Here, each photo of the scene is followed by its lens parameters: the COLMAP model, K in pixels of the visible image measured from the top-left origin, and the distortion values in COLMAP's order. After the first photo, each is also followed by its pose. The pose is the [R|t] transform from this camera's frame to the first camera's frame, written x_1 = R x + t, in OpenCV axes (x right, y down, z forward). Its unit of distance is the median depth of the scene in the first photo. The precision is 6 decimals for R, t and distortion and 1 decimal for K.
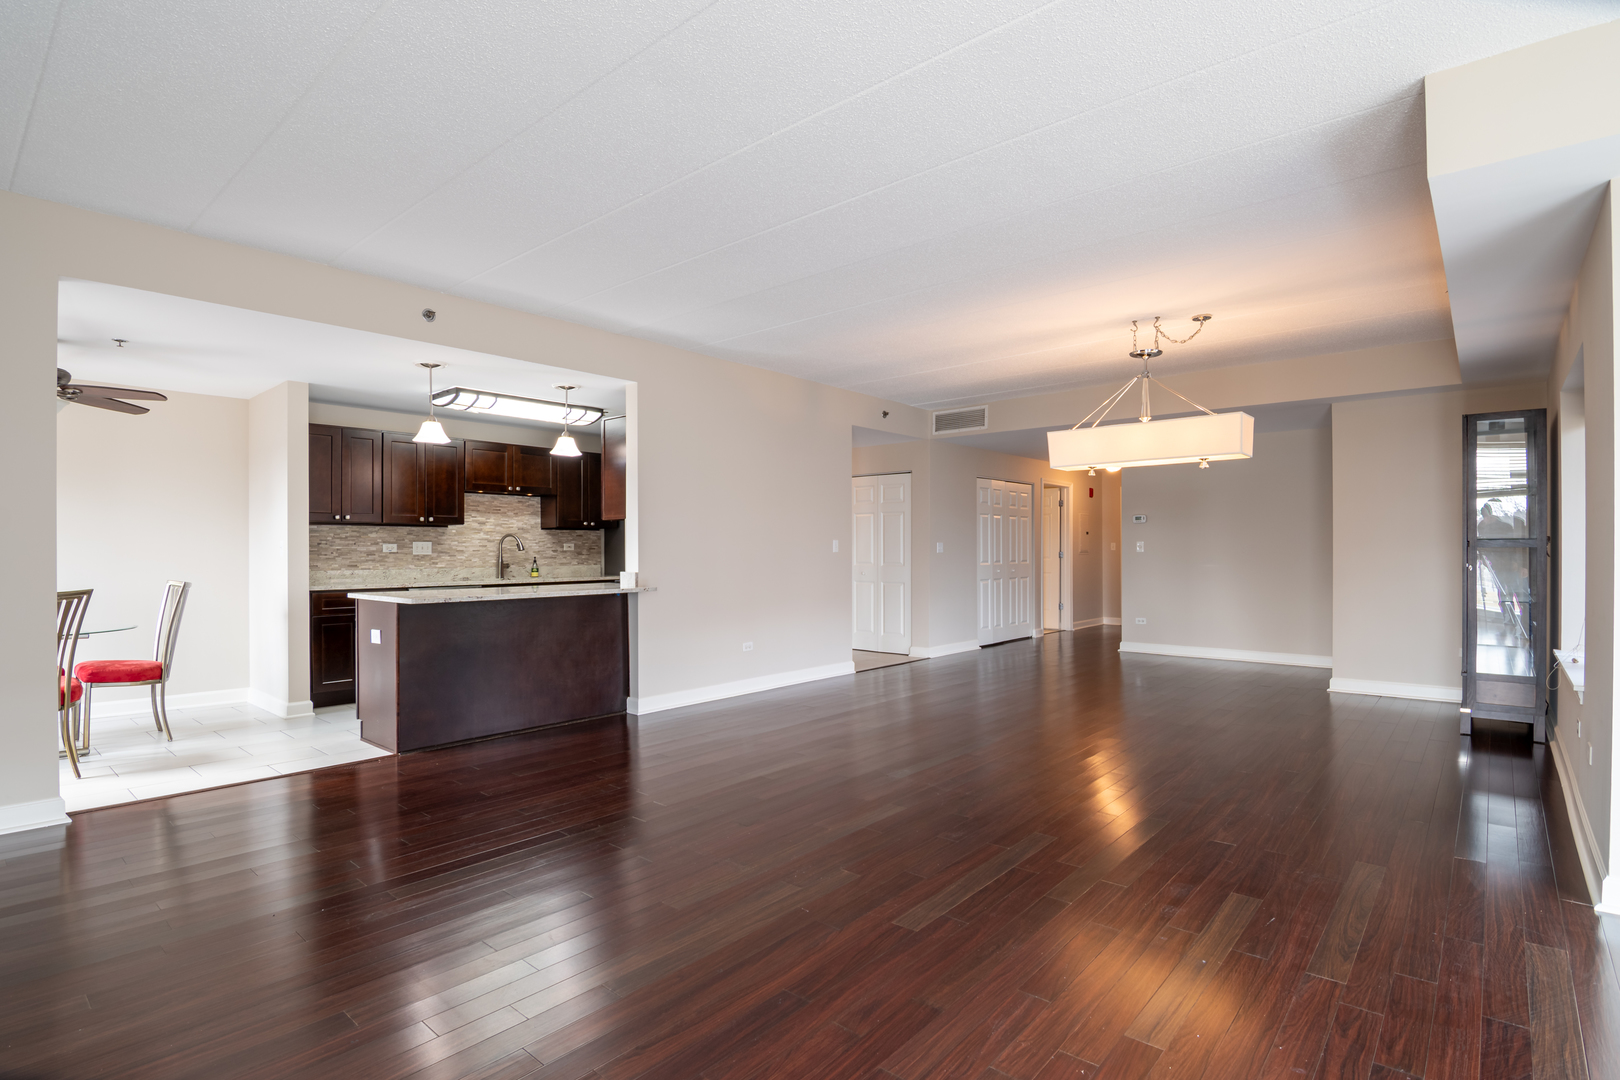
lens RADIAL K [[796.5, 0, 814.4], [0, 796.5, 548.7], [0, 0, 1]] dist [-0.006889, -0.000816]
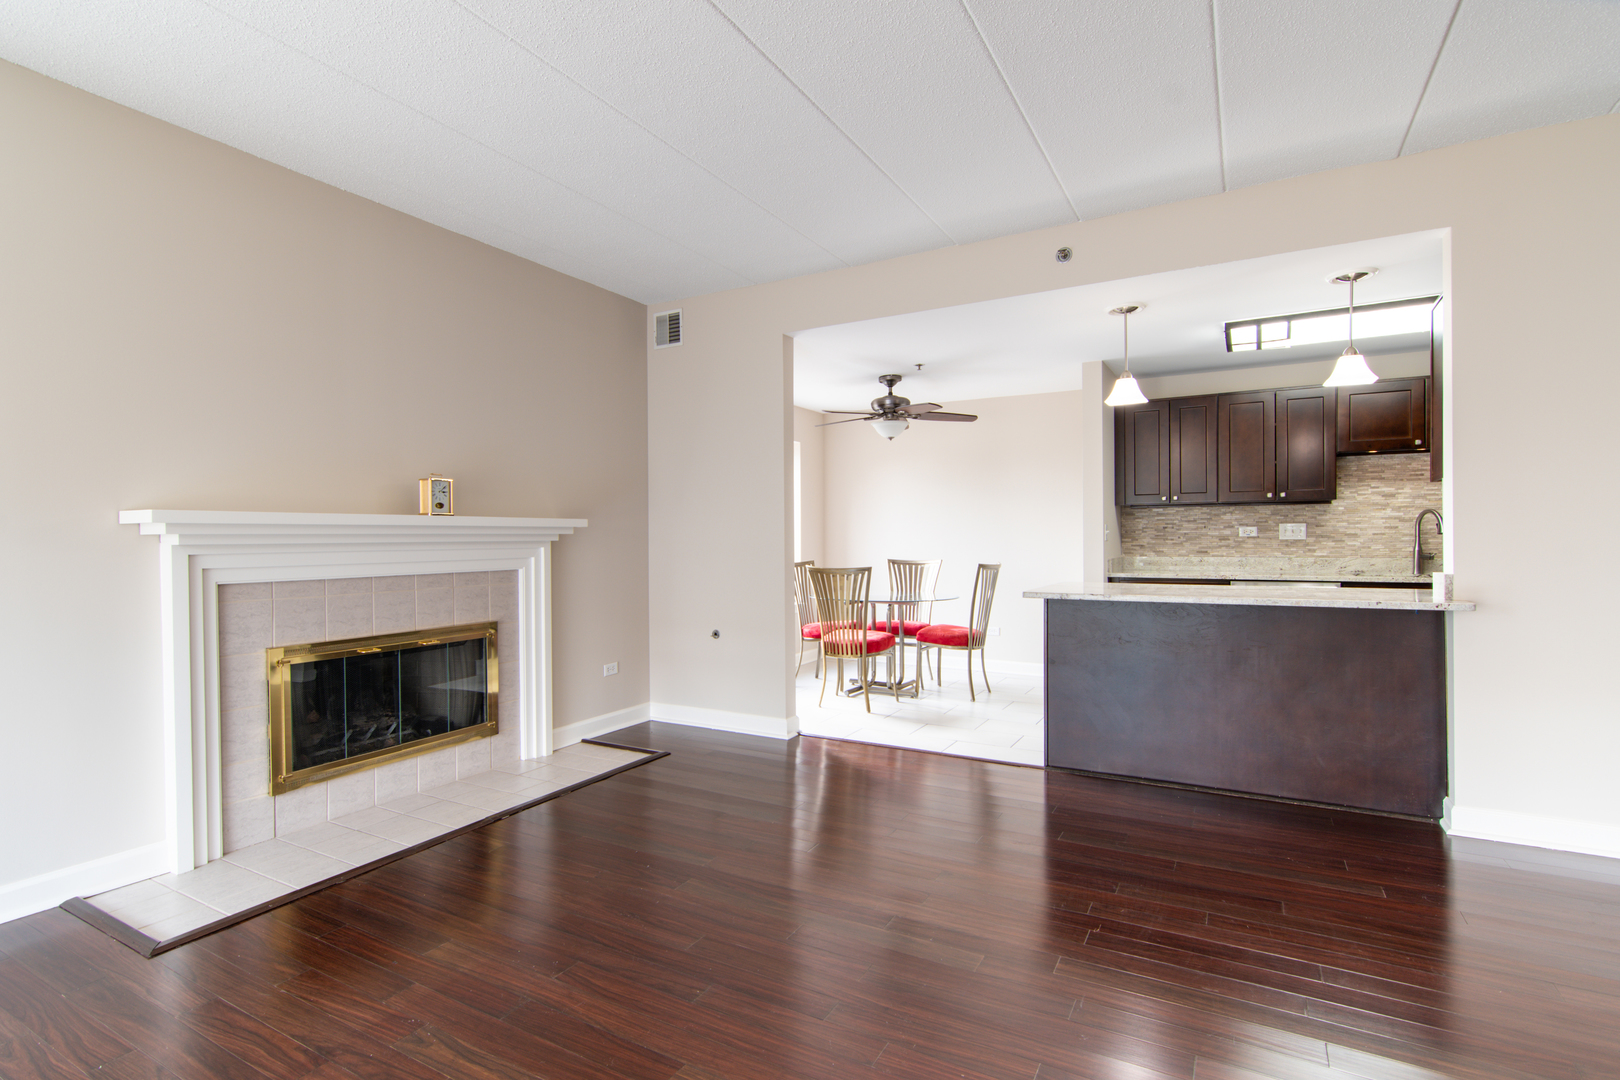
lens RADIAL K [[796.5, 0, 814.1], [0, 796.5, 538.6], [0, 0, 1]] dist [-0.006889, -0.000816]
pose [[0.188436, 0.005334, -0.982071, 0.202229], [0.007208, 0.999951, 0.006814, -0.002395], [0.982059, -0.008363, 0.188388, 0.401410]]
